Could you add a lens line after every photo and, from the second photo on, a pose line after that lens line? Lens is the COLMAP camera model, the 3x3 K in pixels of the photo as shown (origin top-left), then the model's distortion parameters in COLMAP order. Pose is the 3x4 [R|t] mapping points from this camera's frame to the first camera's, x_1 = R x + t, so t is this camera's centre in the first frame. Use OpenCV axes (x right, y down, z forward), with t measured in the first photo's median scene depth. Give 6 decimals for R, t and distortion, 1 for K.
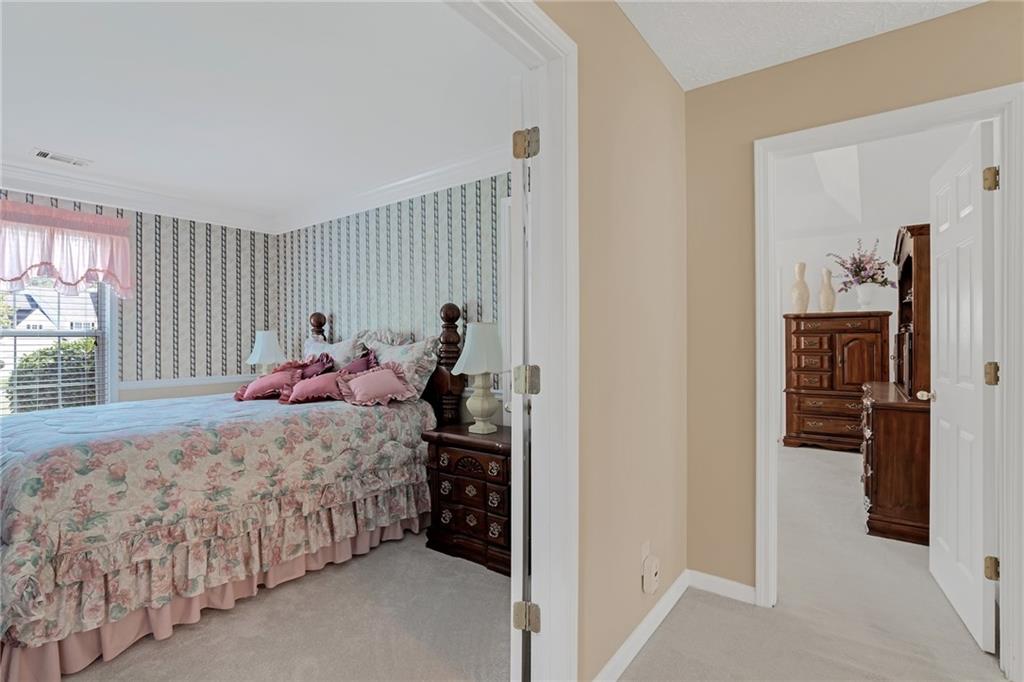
lens RADIAL K [[483.0, 0, 509.0], [0, 483.0, 343.3], [0, 0, 1]] dist [-0.019899, 0.004680]
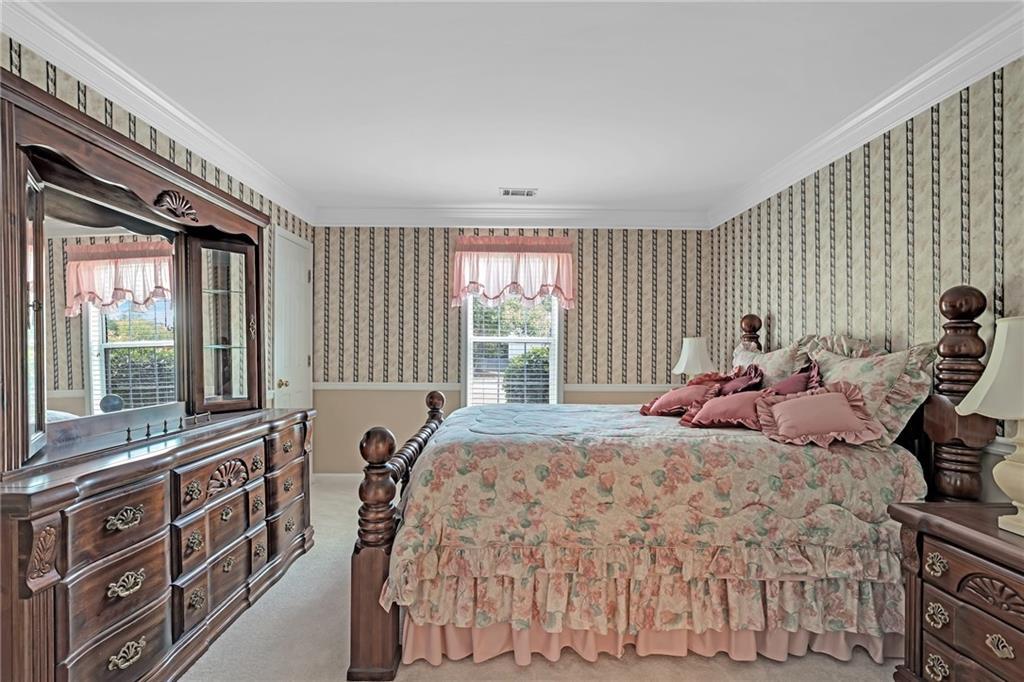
lens RADIAL K [[483.0, 0, 508.8], [0, 483.0, 348.9], [0, 0, 1]] dist [-0.019899, 0.004680]
pose [[0.605998, 0.010452, -0.795397, 0.002011], [-0.014786, 0.999889, 0.001874, -0.001578], [0.795329, 0.010625, 0.606085, 0.250022]]
